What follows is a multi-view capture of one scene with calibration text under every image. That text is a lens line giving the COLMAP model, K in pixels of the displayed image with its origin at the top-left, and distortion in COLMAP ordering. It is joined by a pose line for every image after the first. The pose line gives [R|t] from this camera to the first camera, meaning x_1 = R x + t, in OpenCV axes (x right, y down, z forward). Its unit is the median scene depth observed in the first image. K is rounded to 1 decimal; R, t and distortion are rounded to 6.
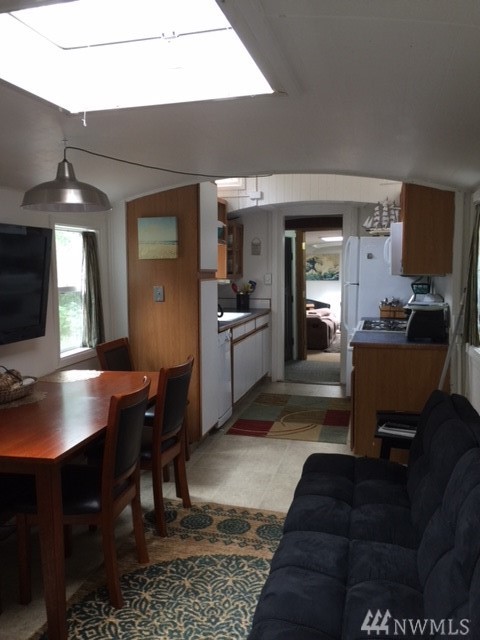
lens RADIAL K [[546.3, 0, 239.4], [0, 546.3, 318.8], [0, 0, 1]] dist [0.064185, -0.077456]
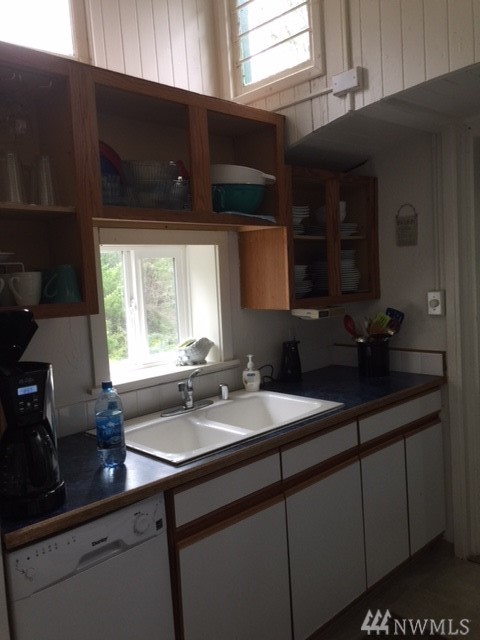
lens RADIAL K [[546.3, 0, 241.8], [0, 546.3, 324.5], [0, 0, 1]] dist [0.064185, -0.077456]
pose [[0.849437, -0.005577, -0.527660, 0.145511], [0.010599, 0.999923, 0.006494, -0.061713], [0.527583, -0.011109, 0.849431, 0.587728]]
